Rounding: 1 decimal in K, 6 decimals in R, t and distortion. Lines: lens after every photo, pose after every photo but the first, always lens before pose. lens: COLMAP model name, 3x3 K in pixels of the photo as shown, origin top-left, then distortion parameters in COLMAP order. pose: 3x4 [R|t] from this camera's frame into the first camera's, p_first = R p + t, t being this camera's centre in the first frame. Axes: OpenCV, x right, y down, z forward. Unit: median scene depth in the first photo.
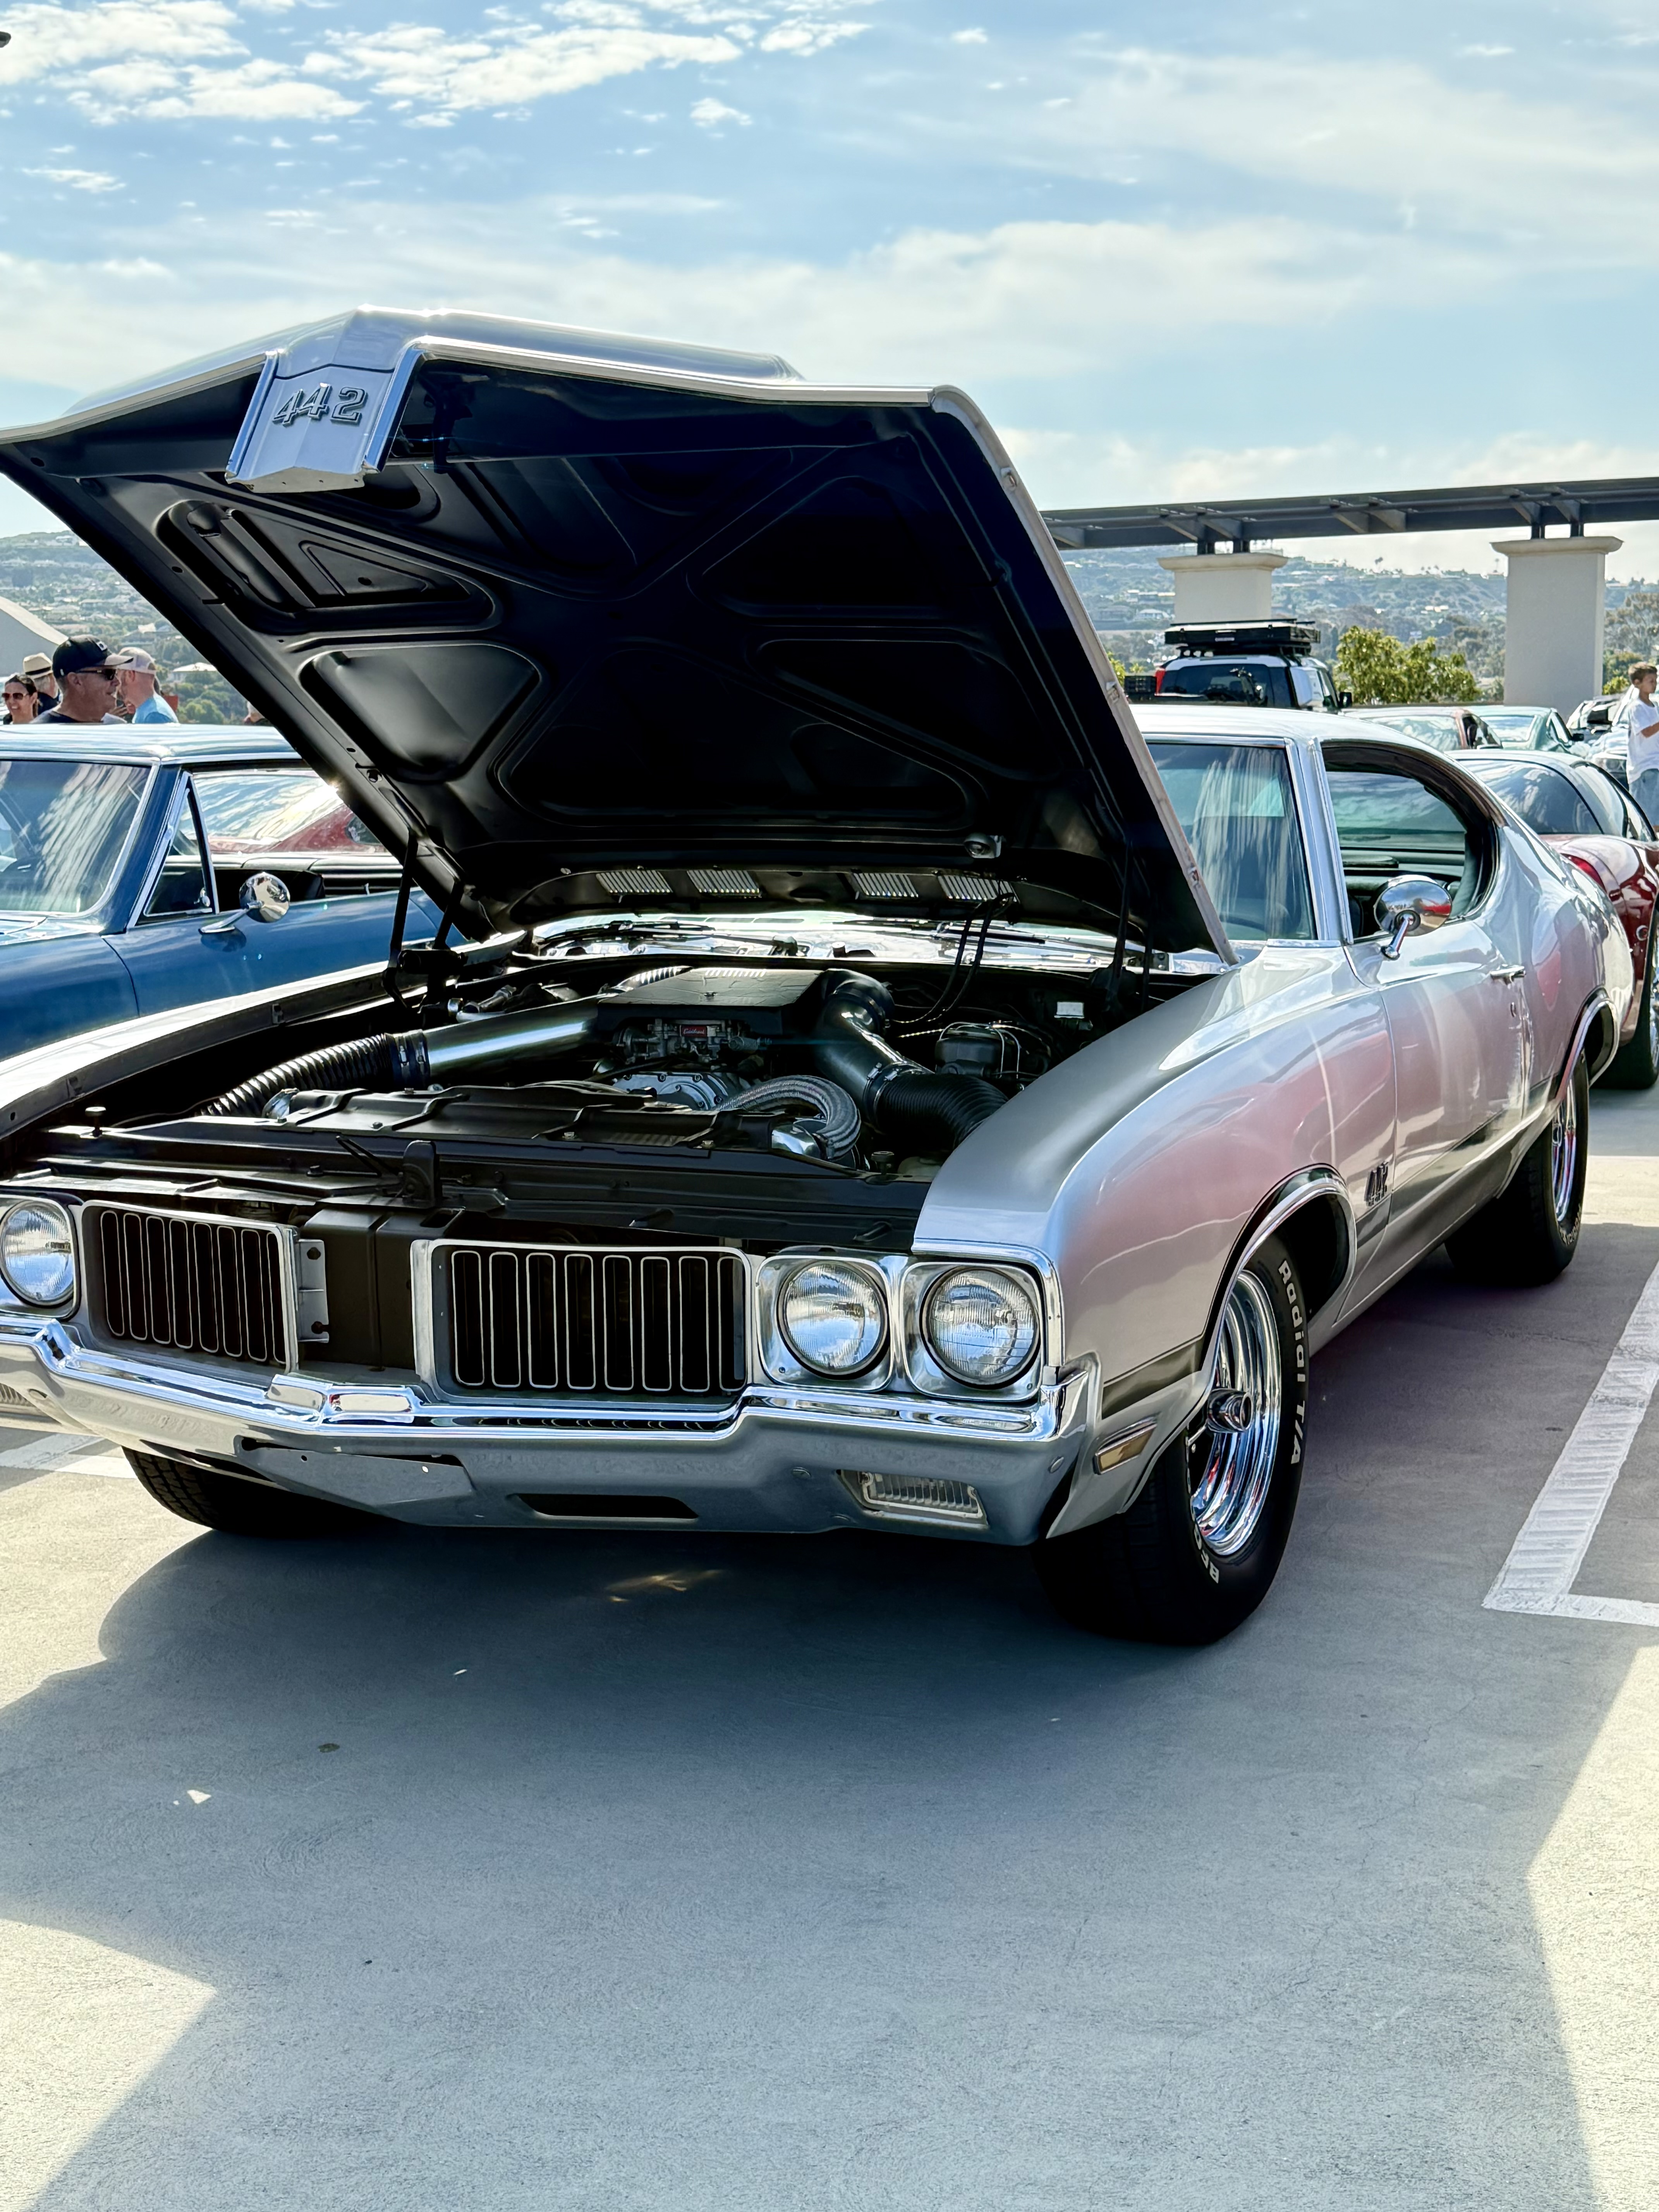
lens RADIAL K [[2821.9, 0, 829.5], [0, 2821.9, 1106.0], [0, 0, 1]] dist [0.175627, -0.409217]
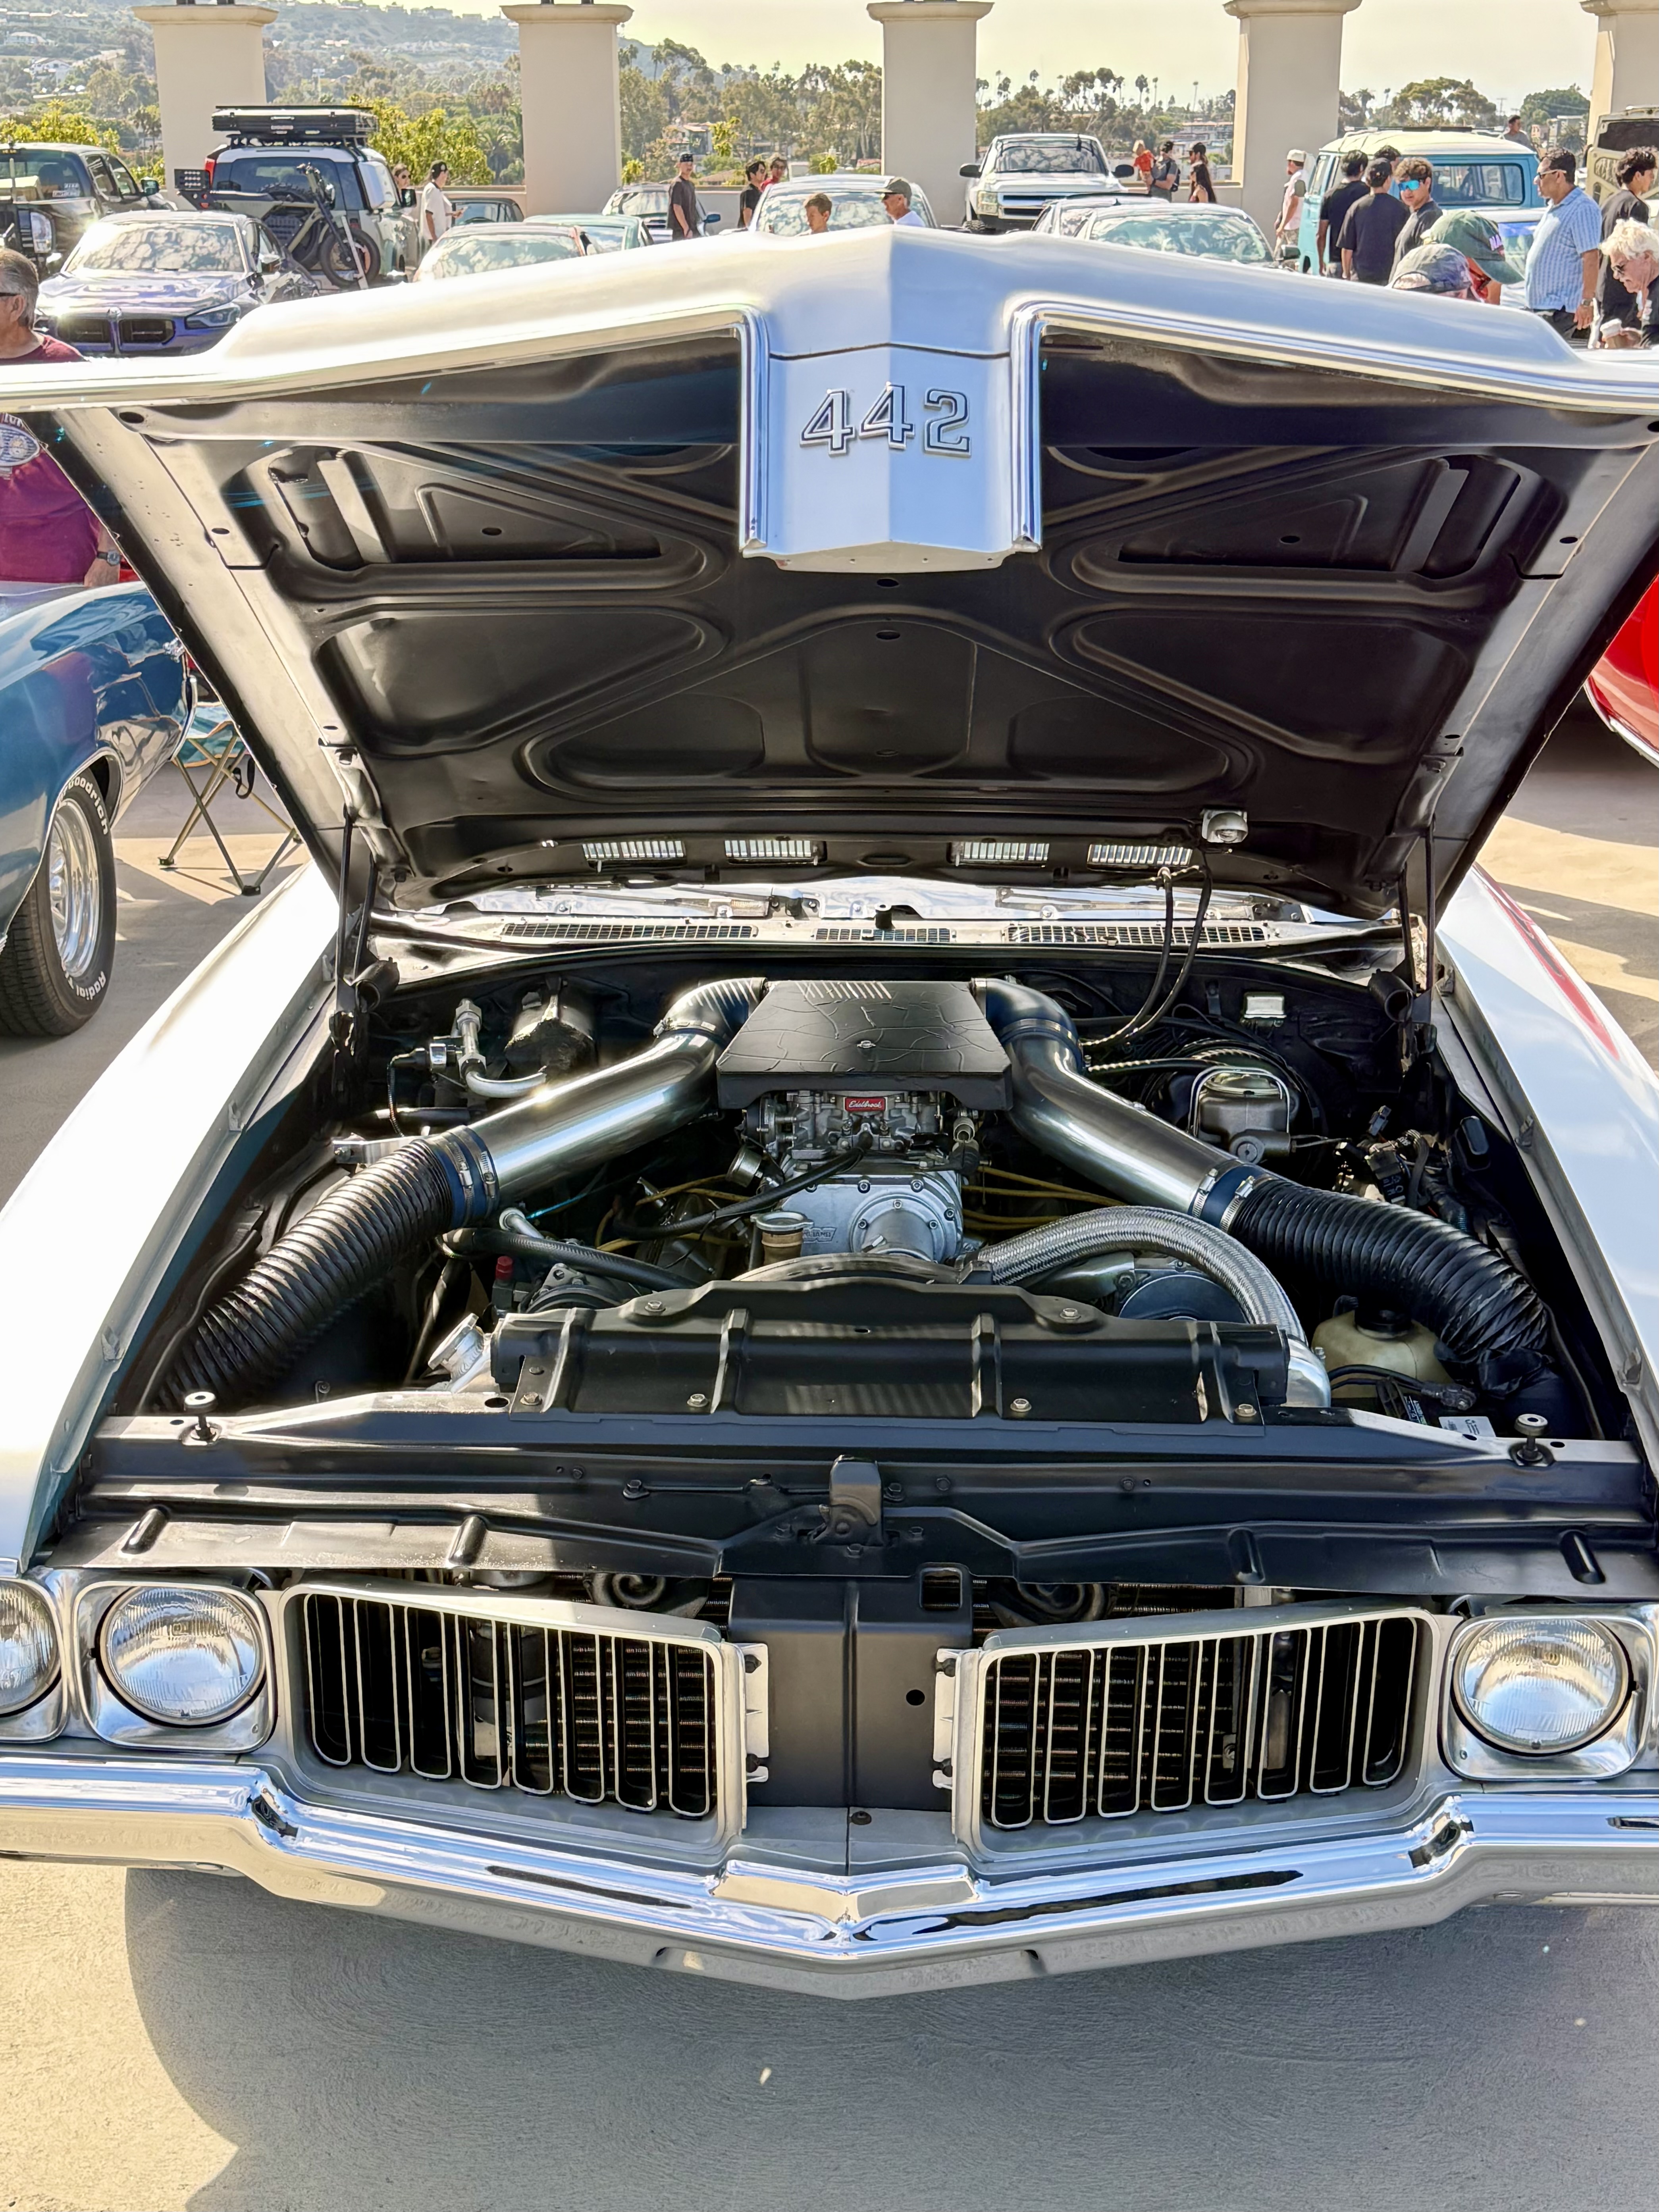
lens RADIAL K [[2822.1, 0, 829.5], [0, 2822.1, 1106.0], [0, 0, 1]] dist [0.175627, -0.409217]
pose [[0.924229, -0.109880, 0.365687, -0.304009], [0.038903, 0.979815, 0.196087, -0.158879], [-0.379852, -0.167003, 0.909848, 0.314603]]
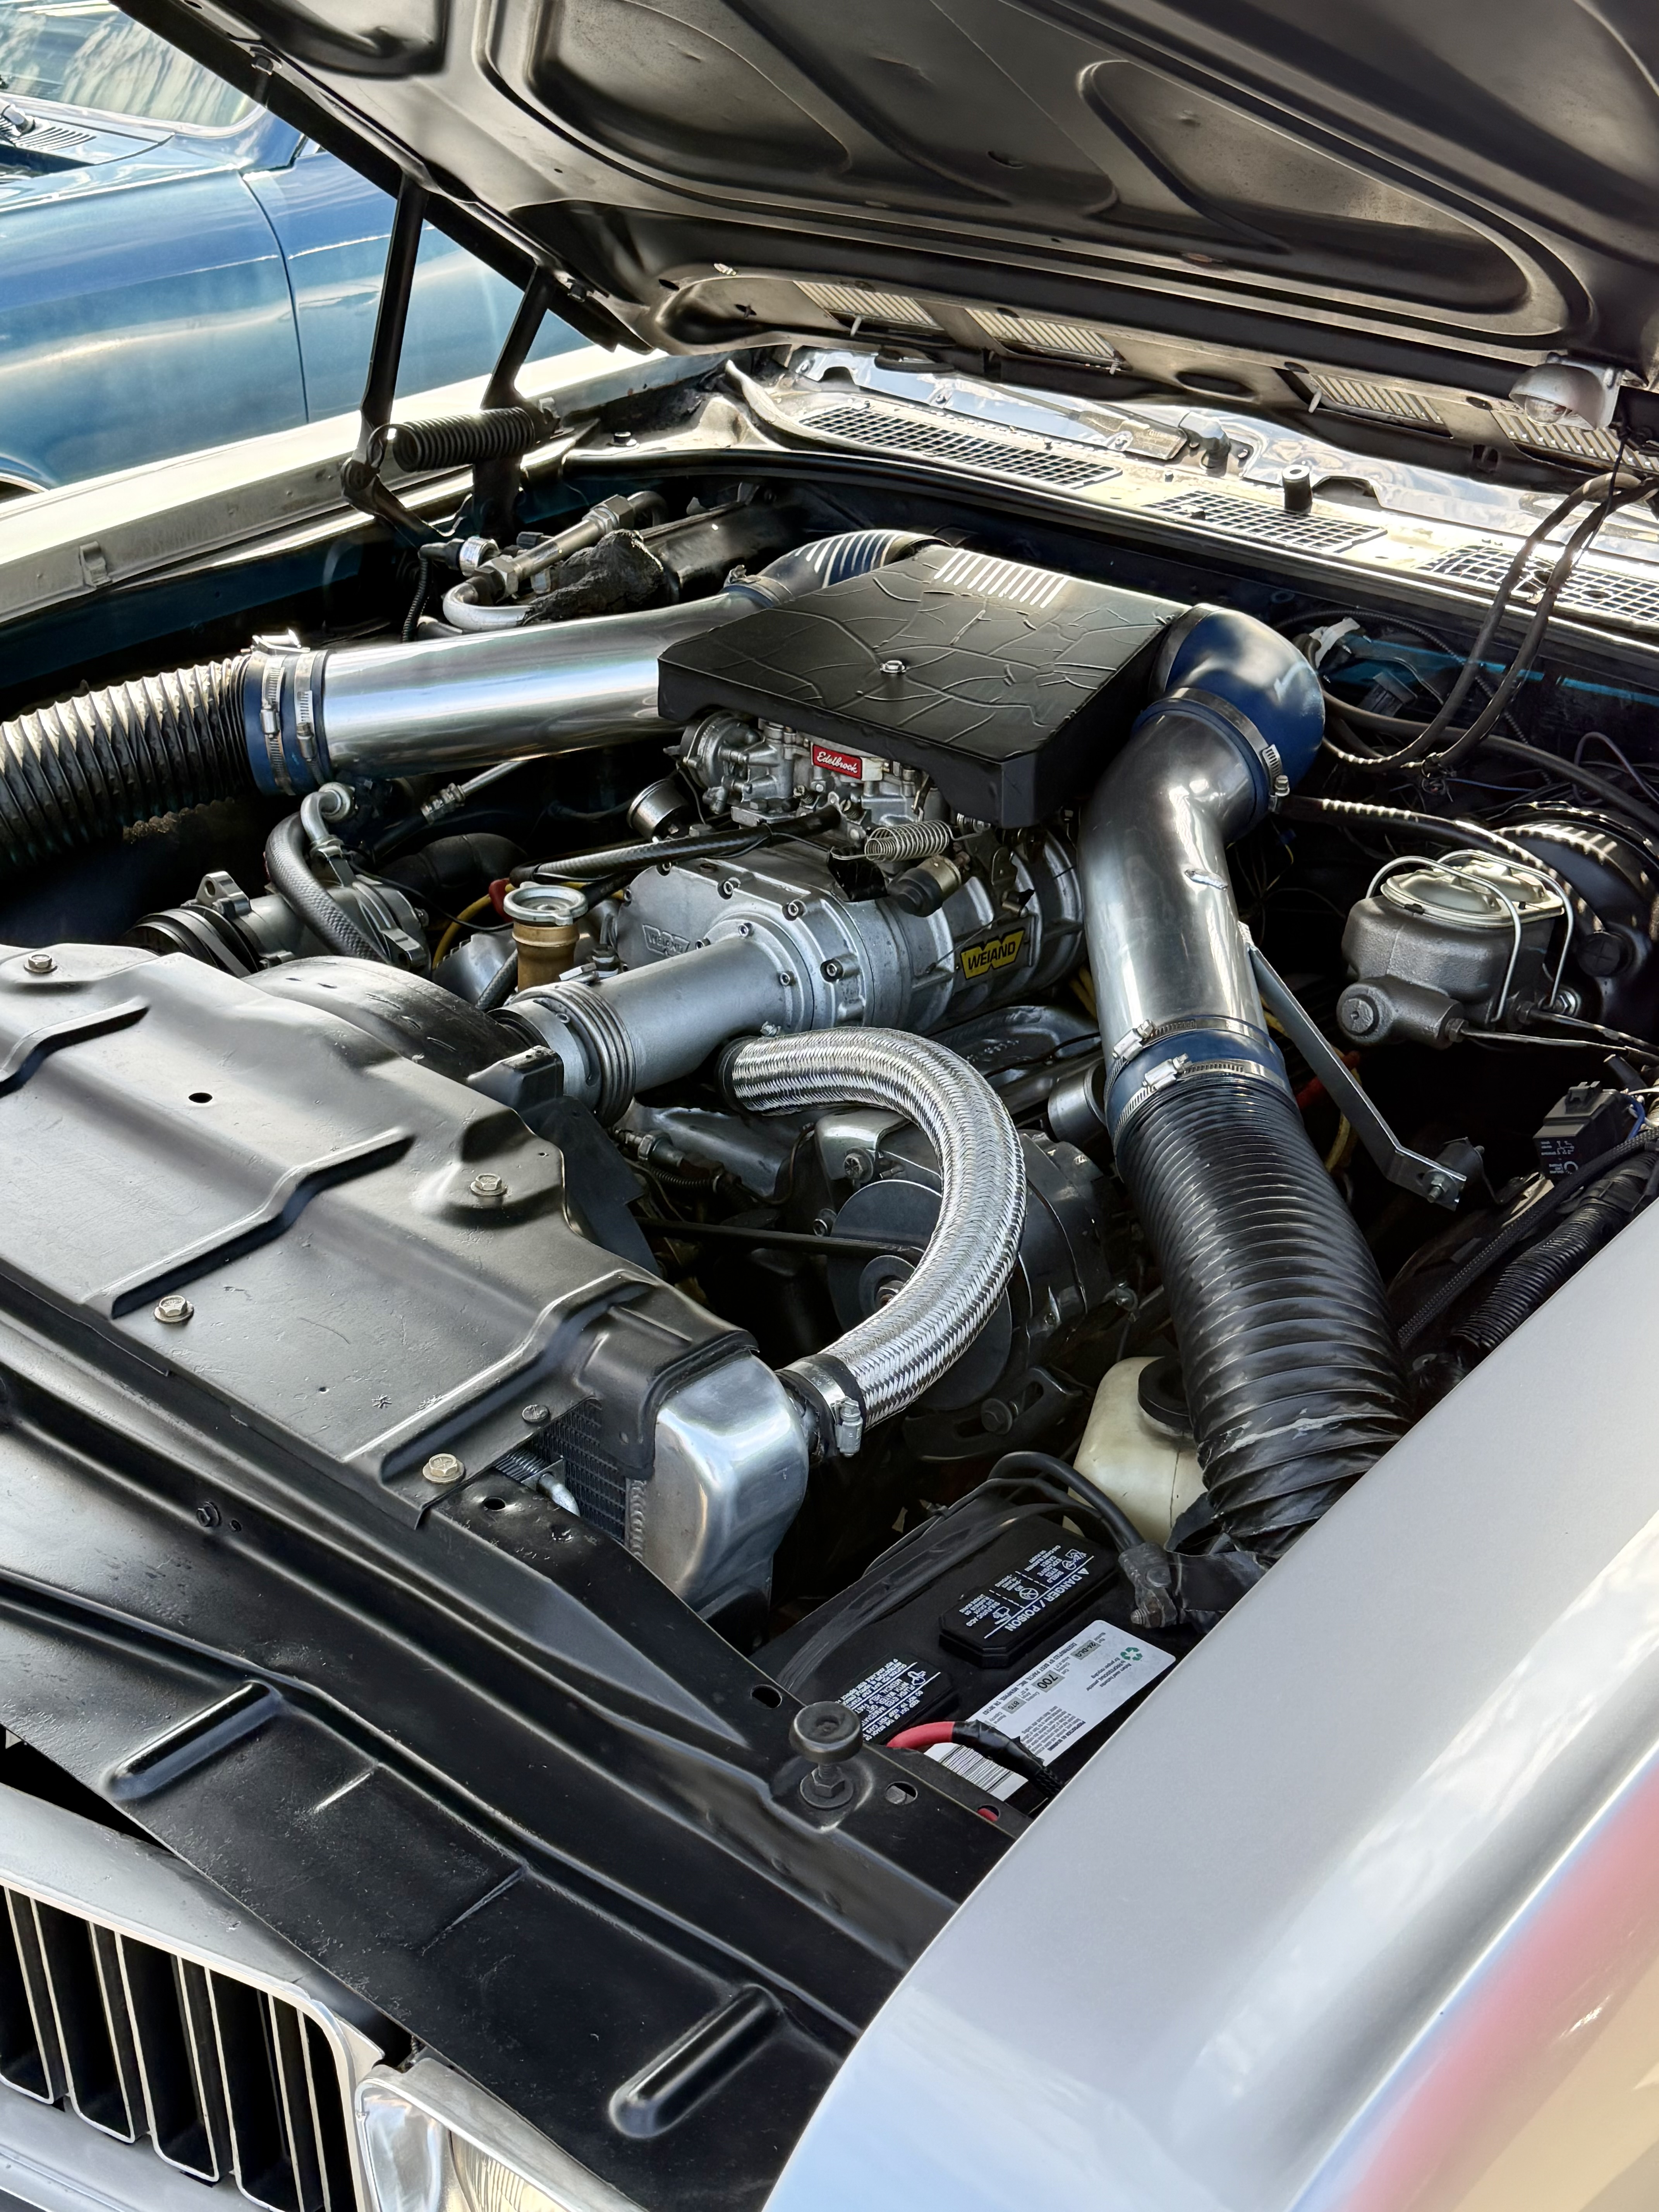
lens RADIAL K [[2821.9, 0, 829.5], [0, 2821.9, 1106.0], [0, 0, 1]] dist [0.175627, -0.409217]
pose [[0.950649, 0.158097, -0.266969, 0.072703], [-0.056711, 0.934486, 0.351453, -0.123189], [0.305043, -0.318968, 0.897334, 0.545129]]
